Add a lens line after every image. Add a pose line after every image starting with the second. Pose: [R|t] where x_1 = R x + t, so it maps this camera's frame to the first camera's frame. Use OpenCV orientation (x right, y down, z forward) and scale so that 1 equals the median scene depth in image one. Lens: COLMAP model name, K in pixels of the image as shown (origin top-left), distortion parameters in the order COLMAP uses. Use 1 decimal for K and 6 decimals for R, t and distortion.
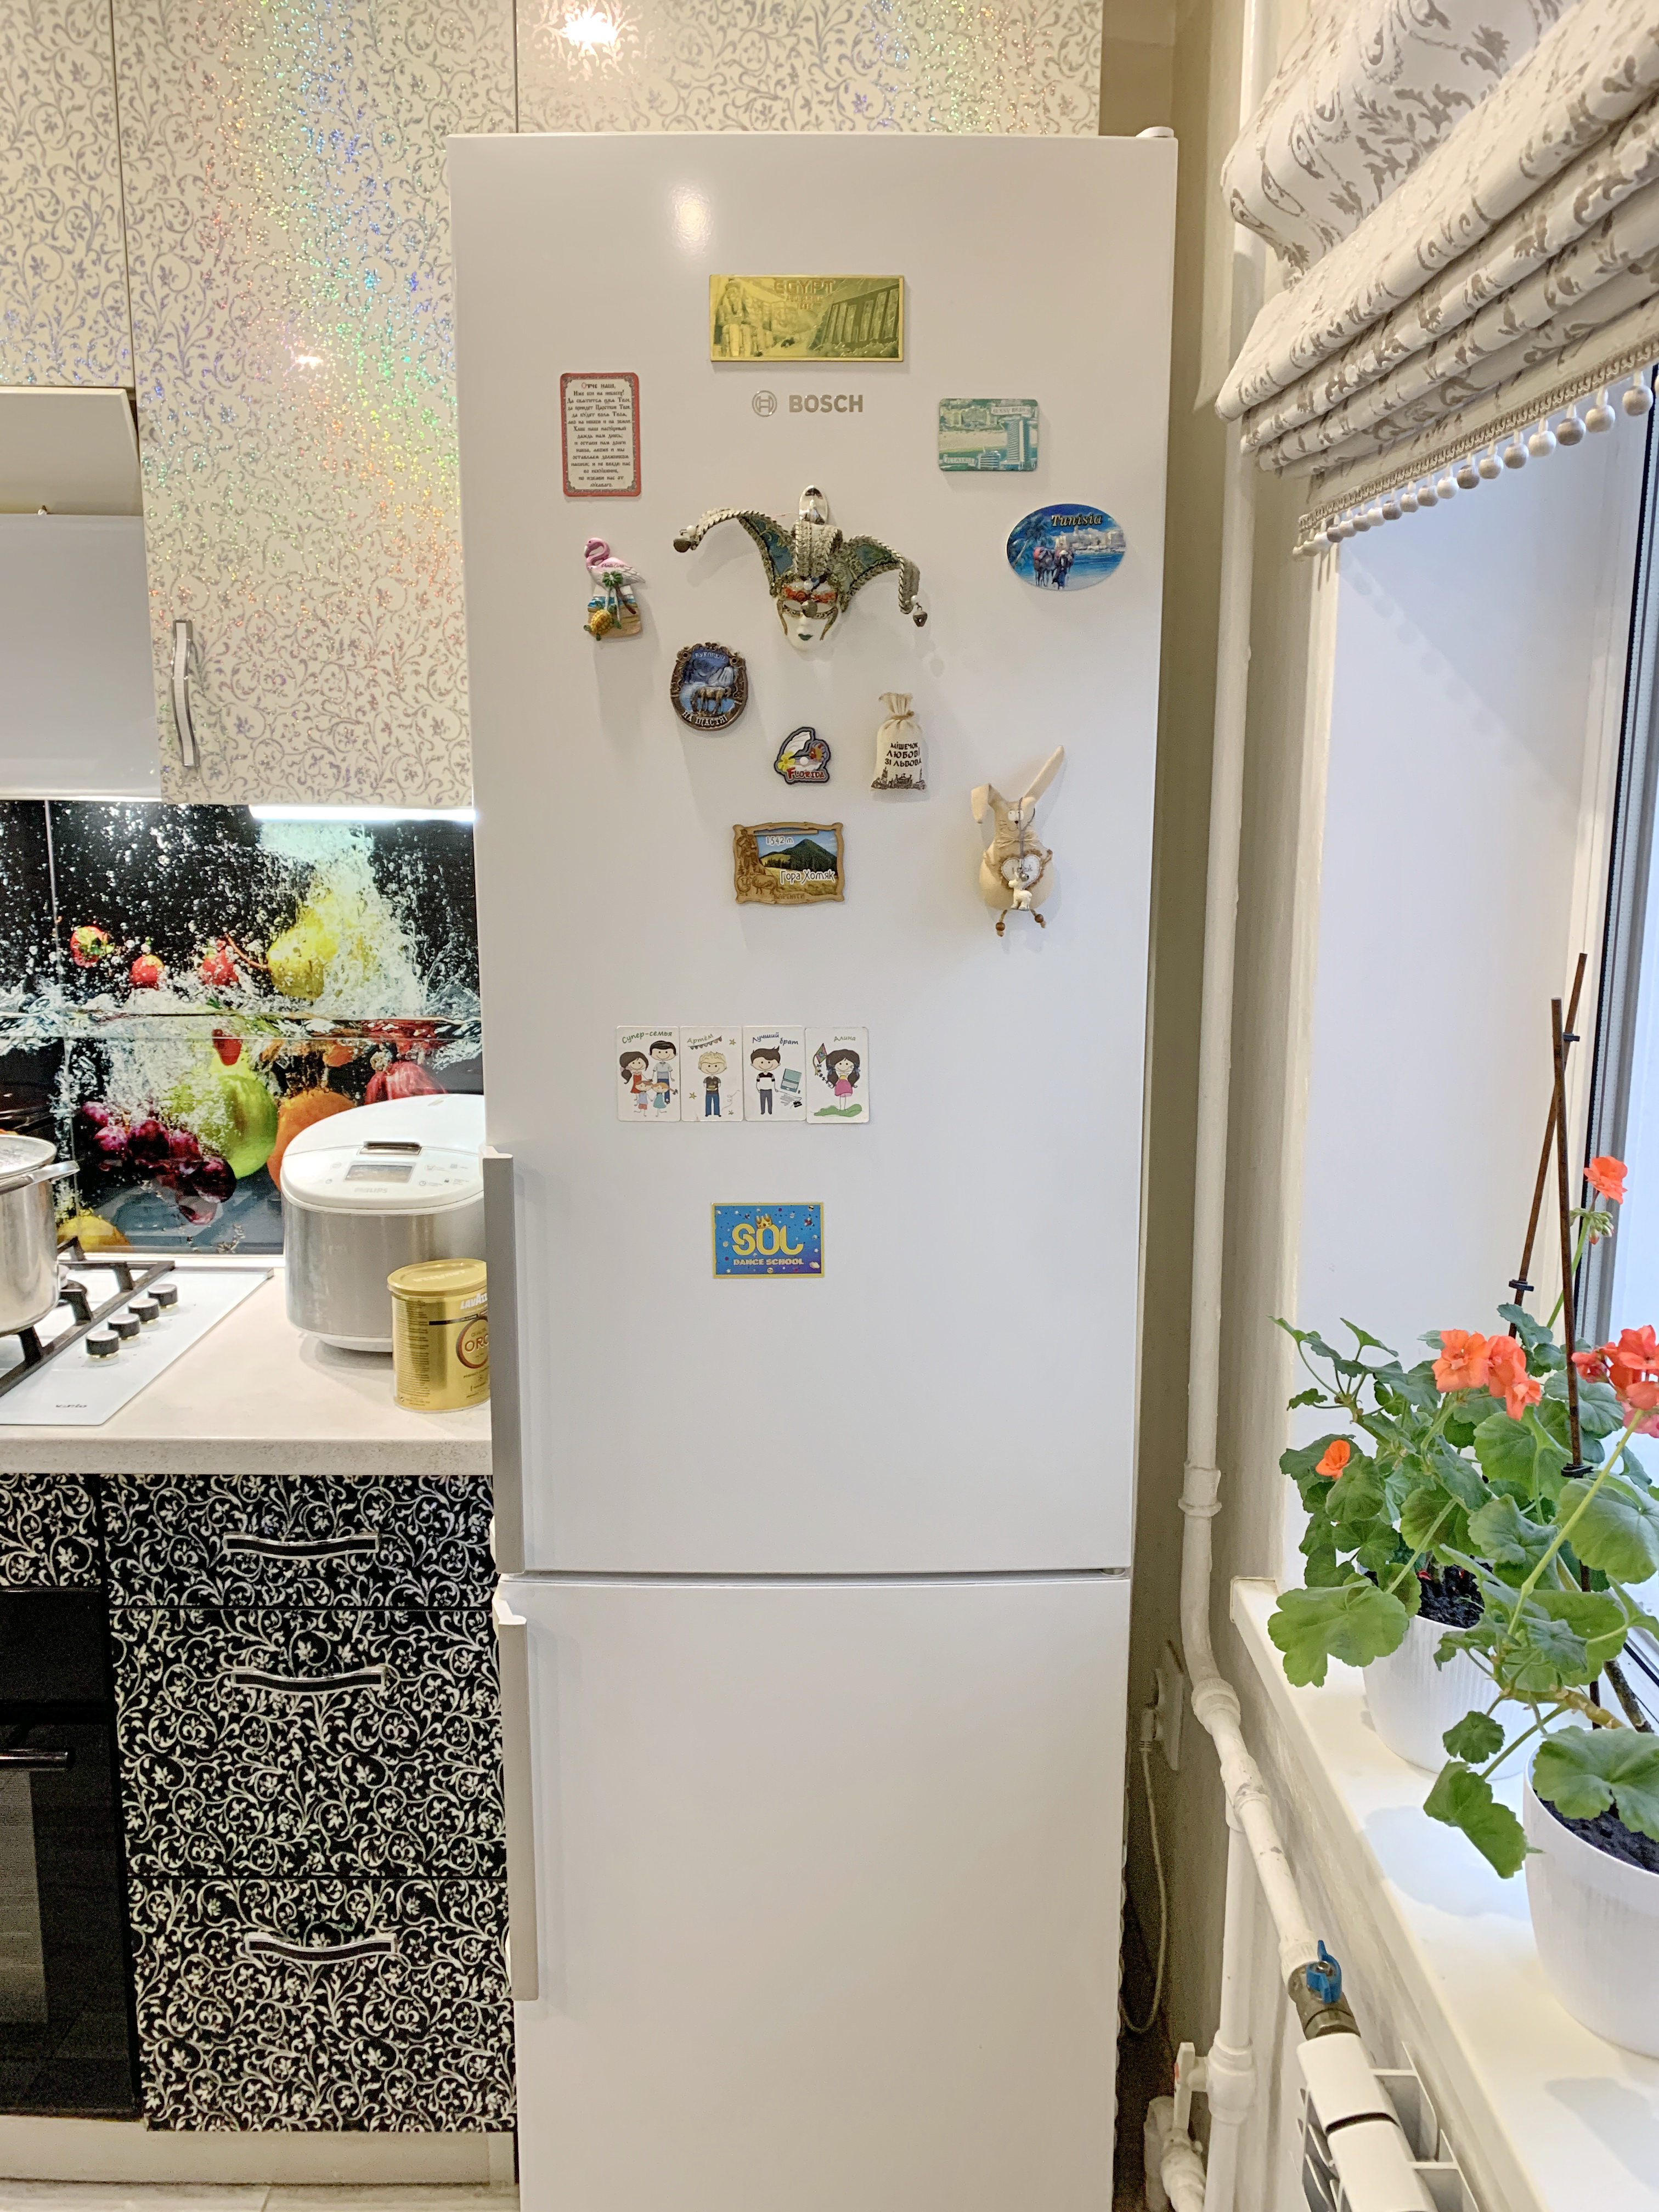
lens RADIAL K [[1681.8, 0, 839.3], [0, 1681.8, 1076.1], [0, 0, 1]] dist [0.011792, -0.007620]
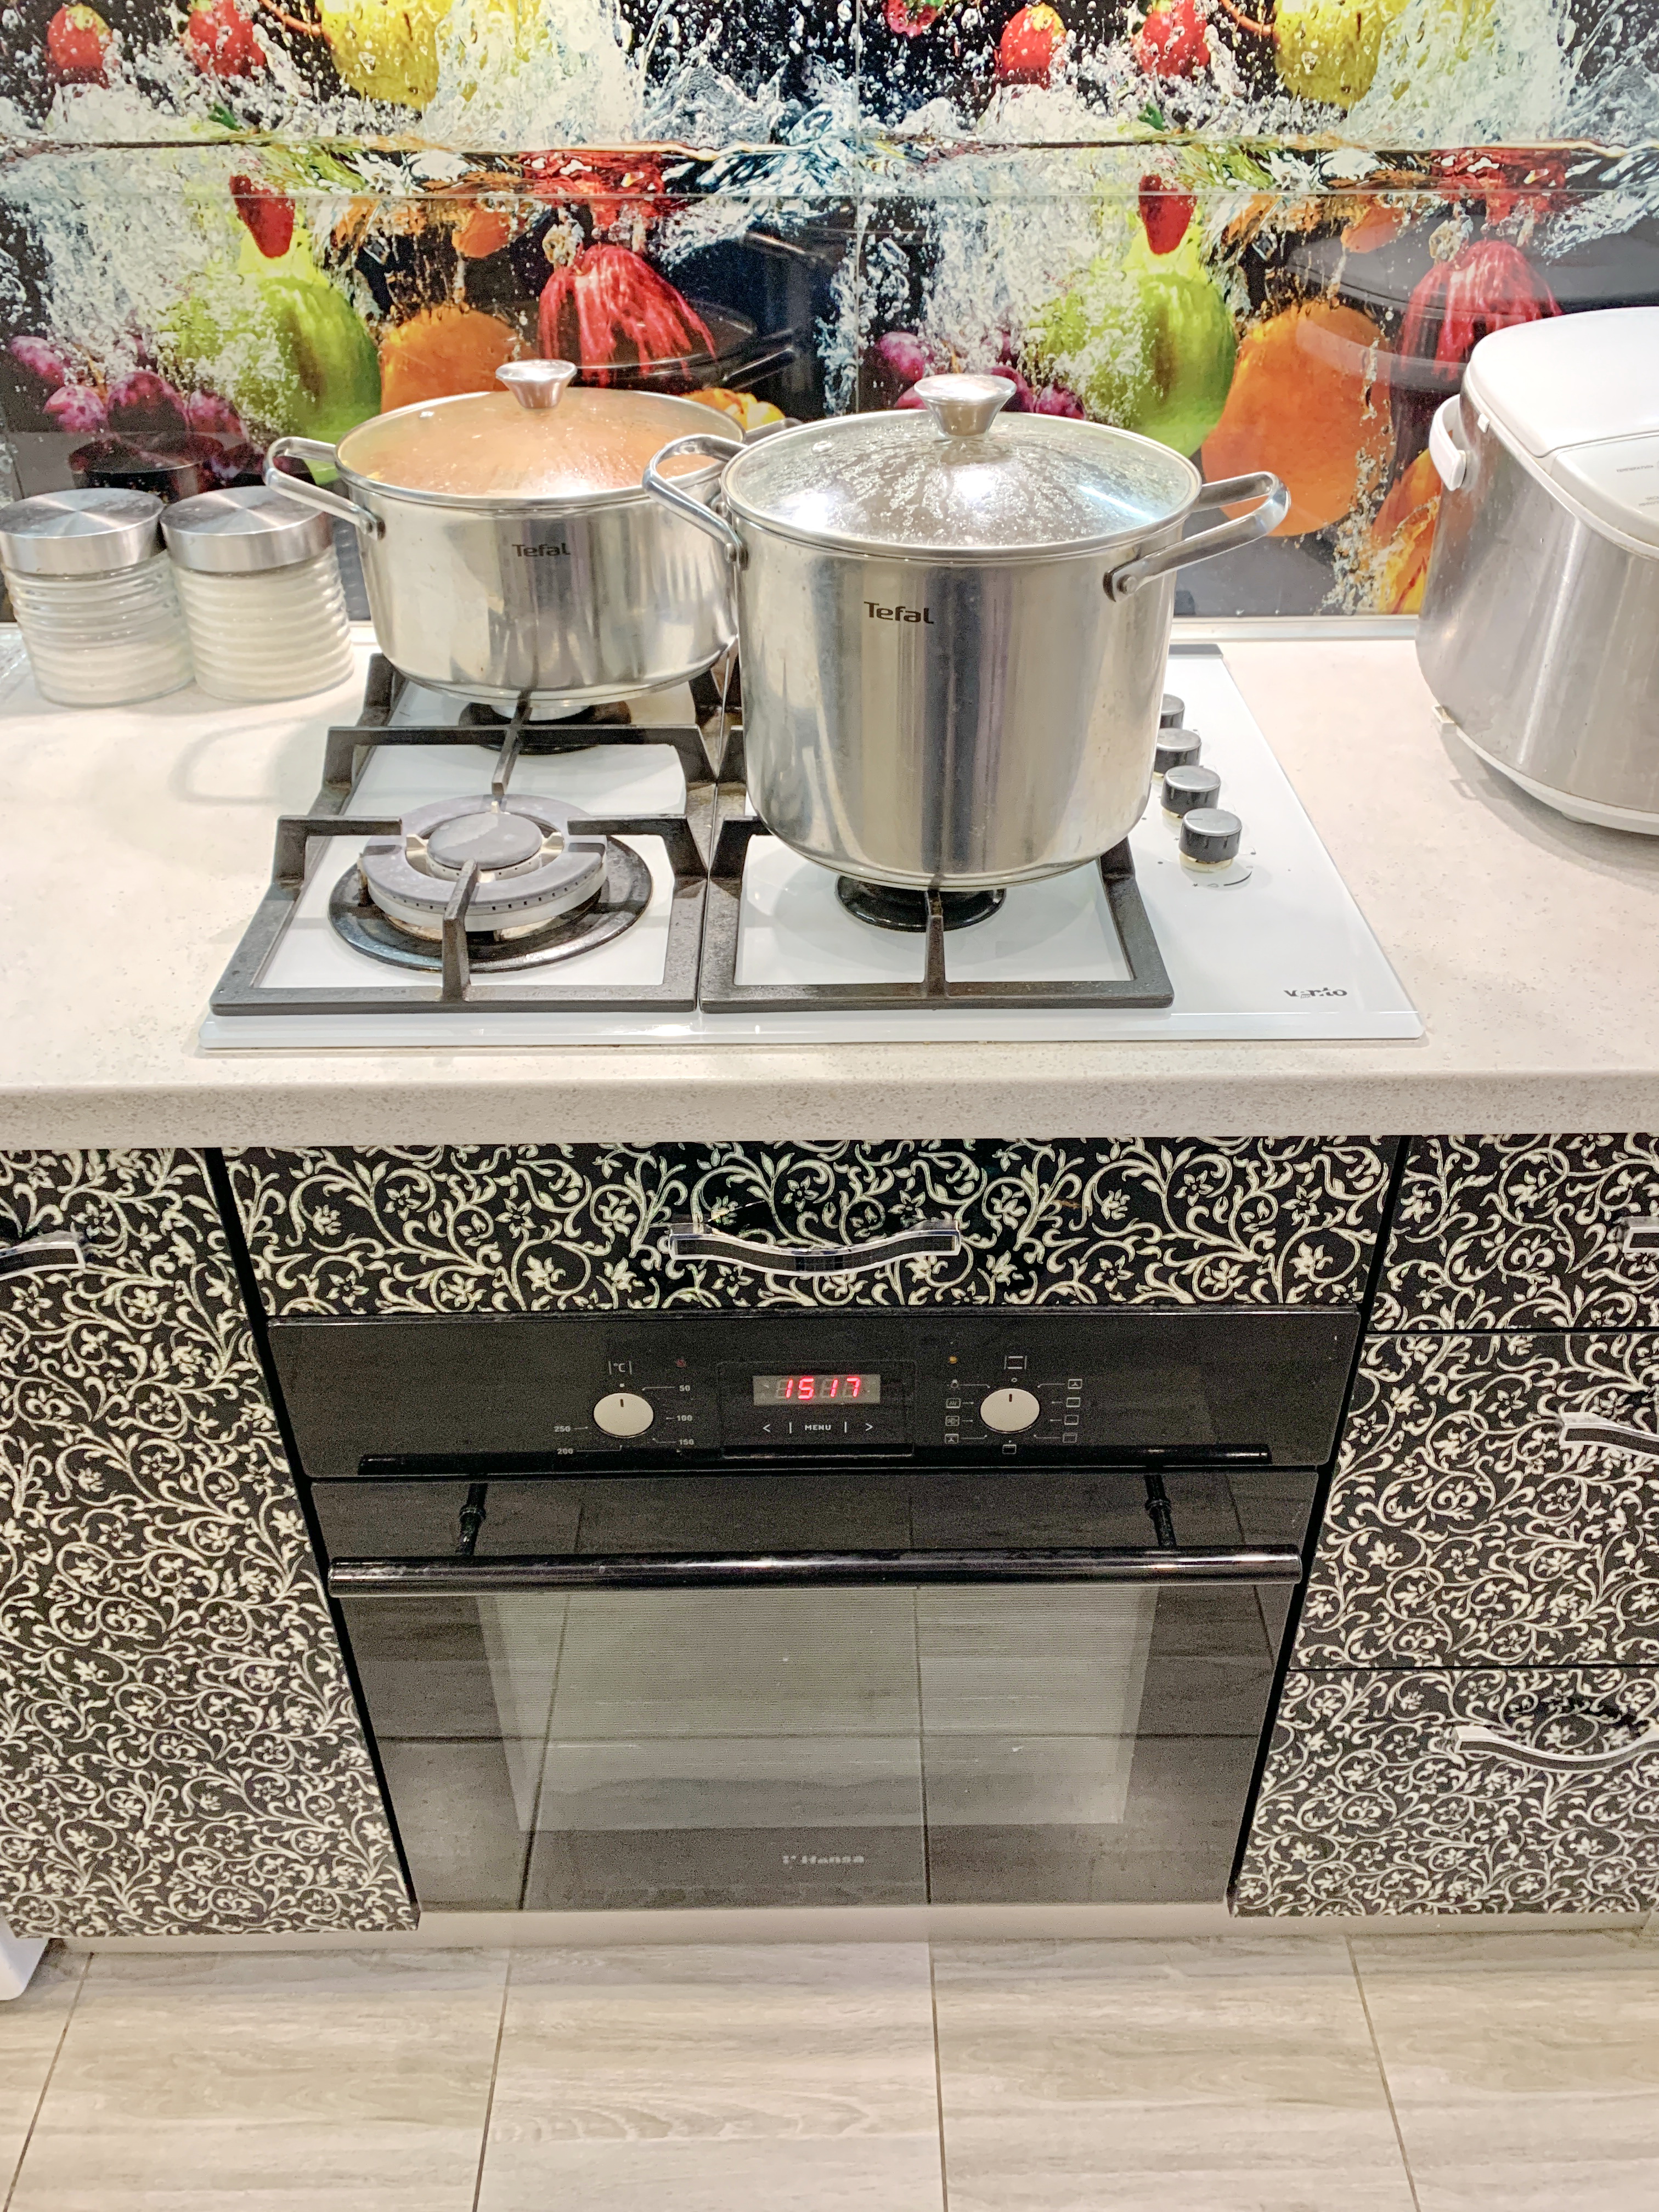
lens RADIAL K [[1681.8, 0, 839.3], [0, 1681.8, 1076.1], [0, 0, 1]] dist [0.011792, -0.007620]
pose [[0.999892, -0.014465, 0.002430, -0.473473], [0.012101, 0.907143, 0.420647, 0.003992], [-0.008289, -0.420573, 0.907221, 0.420458]]
